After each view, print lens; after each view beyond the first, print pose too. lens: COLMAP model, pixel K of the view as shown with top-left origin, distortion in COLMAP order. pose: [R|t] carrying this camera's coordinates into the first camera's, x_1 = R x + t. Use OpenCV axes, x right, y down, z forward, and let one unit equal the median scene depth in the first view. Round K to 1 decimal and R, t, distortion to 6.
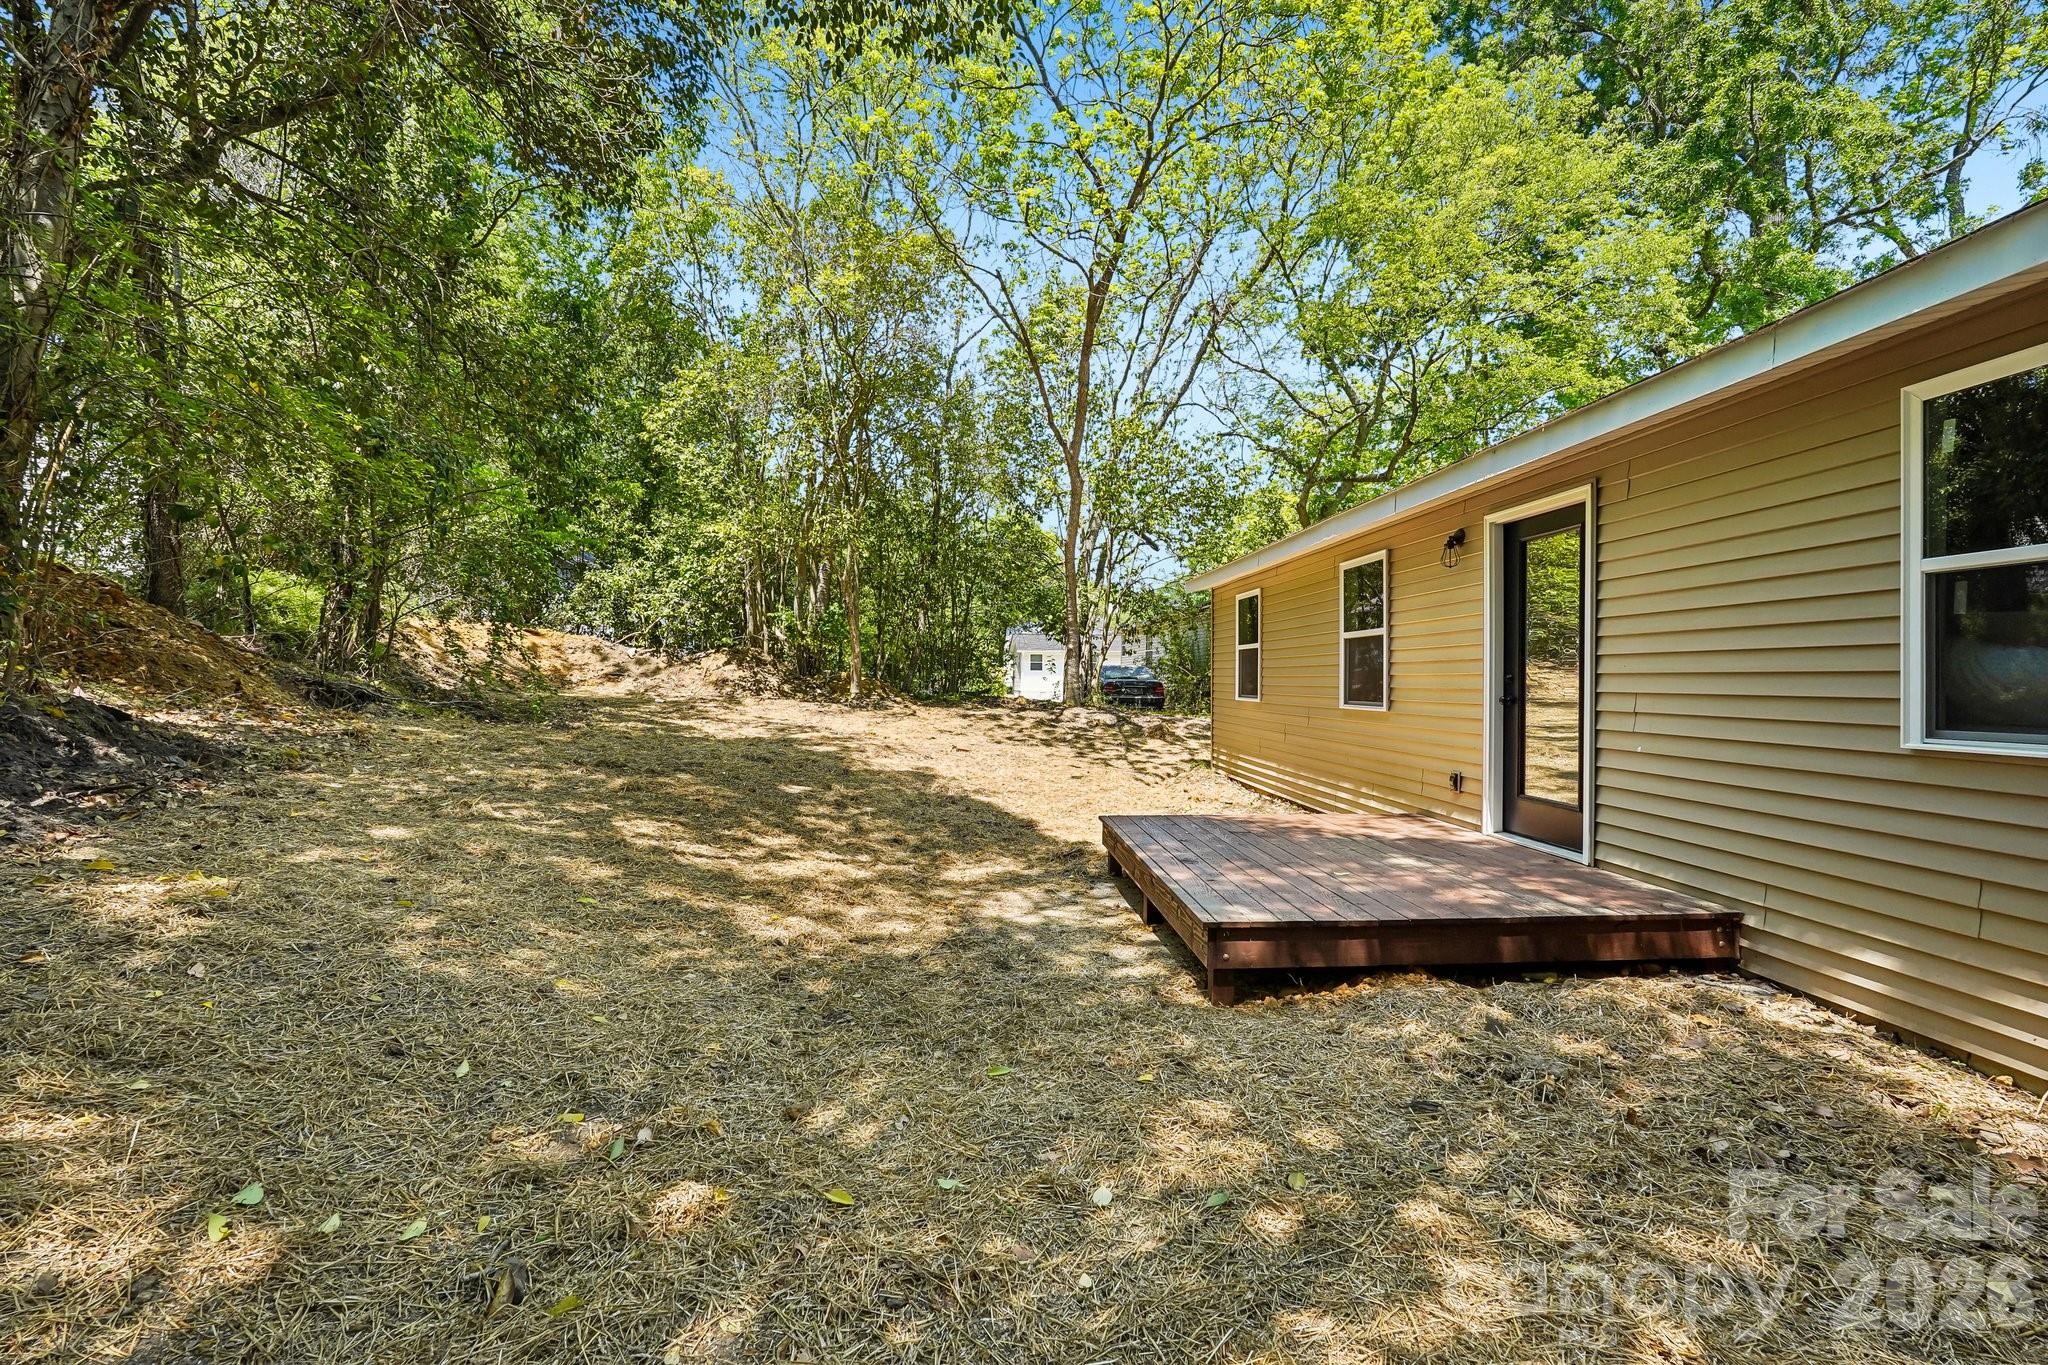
lens RADIAL K [[914.9, 0, 1037.8], [0, 914.9, 681.4], [0, 0, 1]] dist [-0.014858, 0.007569]
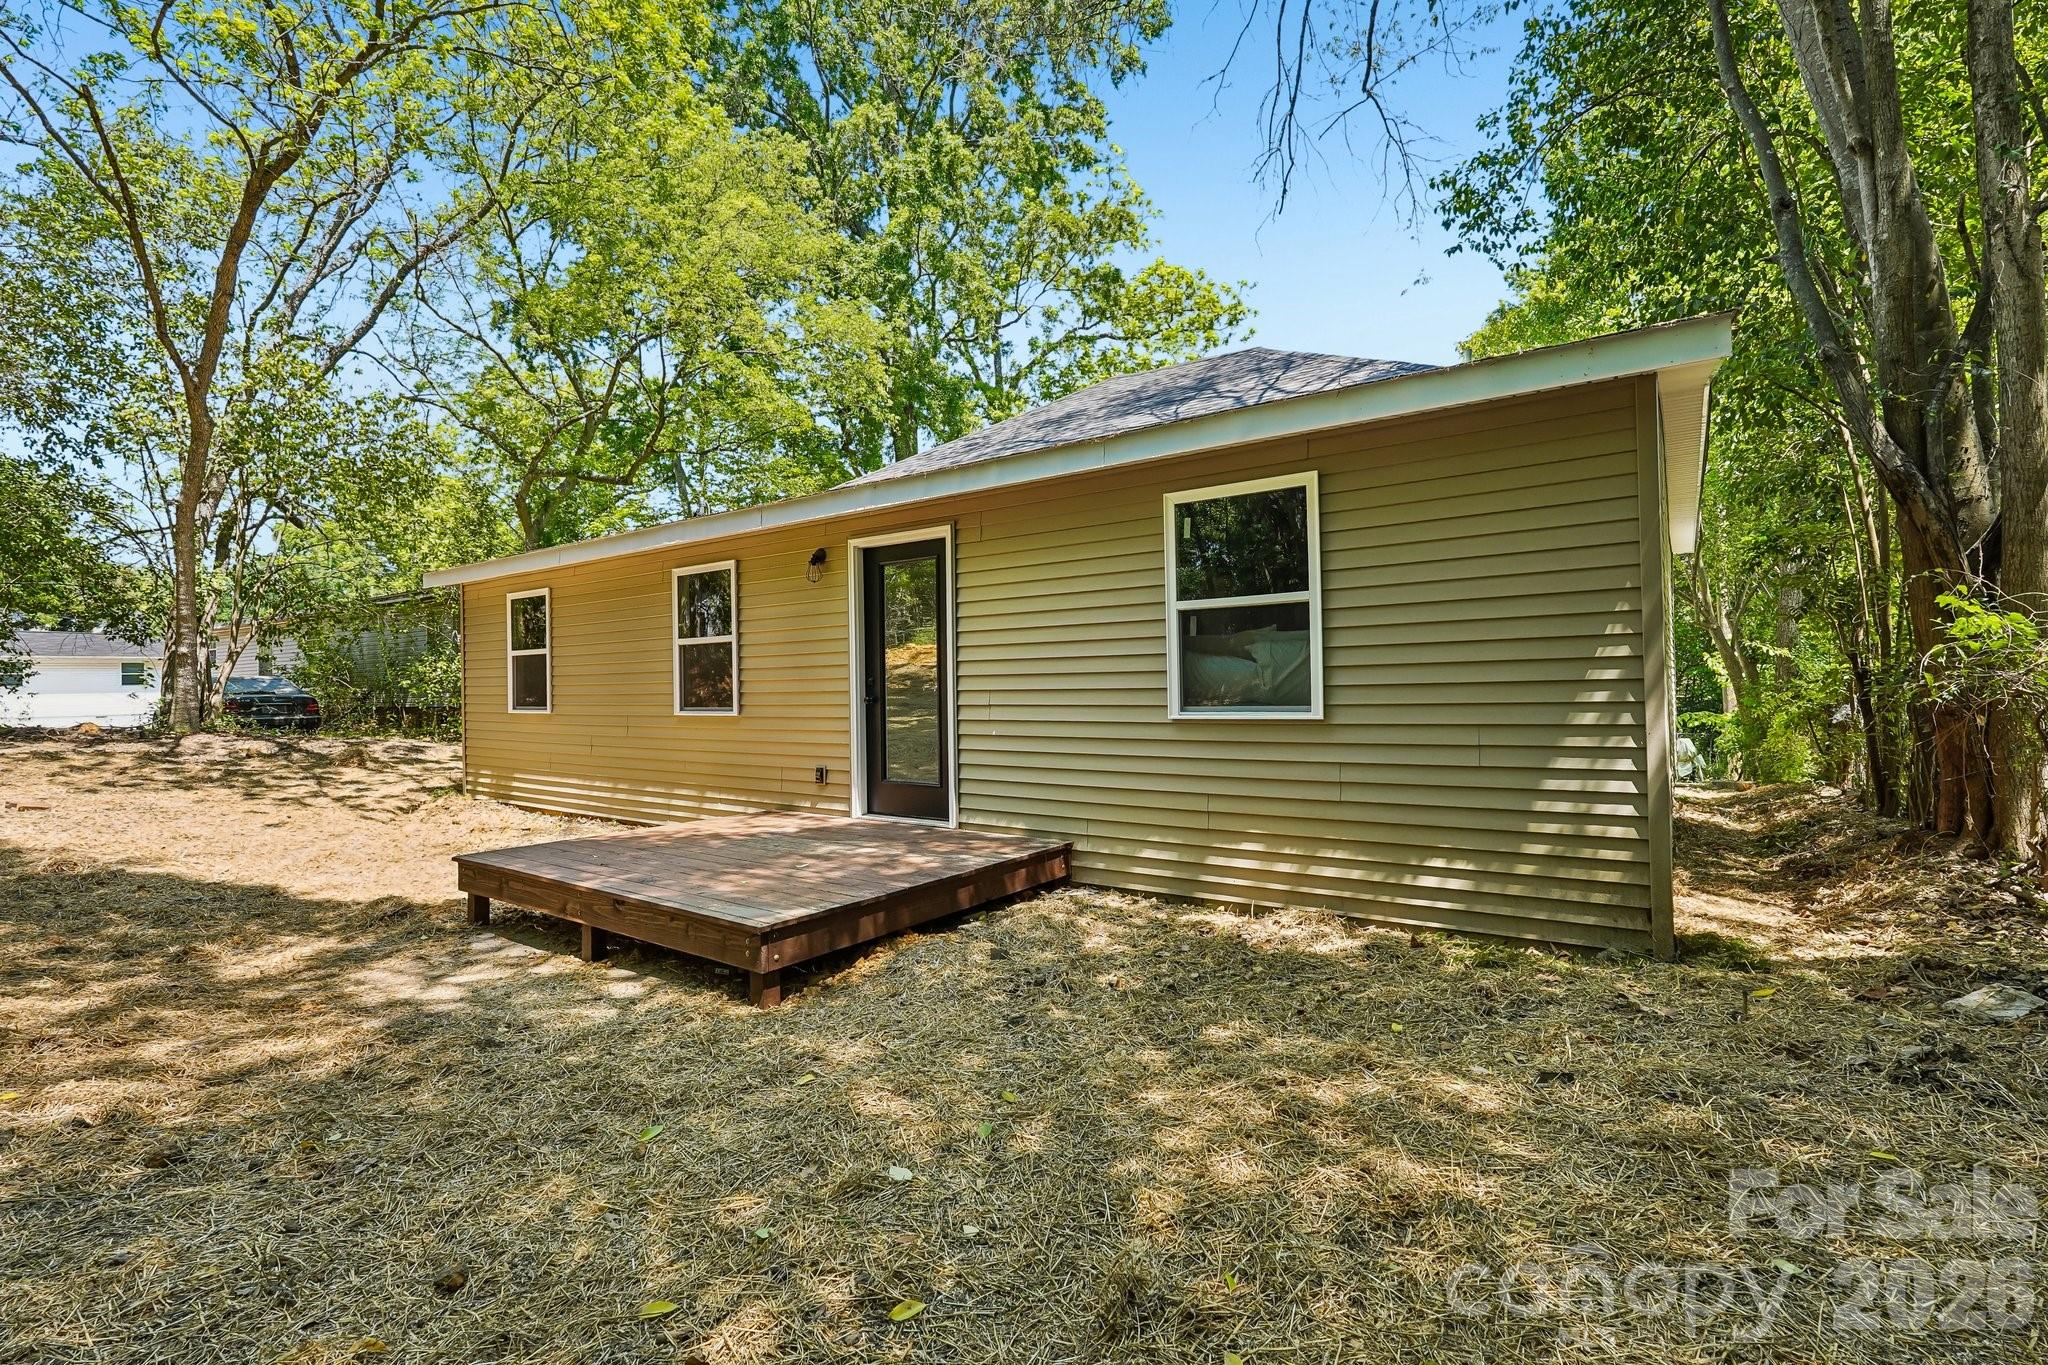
lens RADIAL K [[914.9, 0, 1056.1], [0, 914.9, 677.4], [0, 0, 1]] dist [-0.014858, 0.007569]
pose [[0.637779, -0.010164, 0.770152, -0.234347], [0.021042, 0.999770, -0.004231, 0.001780], [-0.769932, 0.018904, 0.637846, 0.070863]]
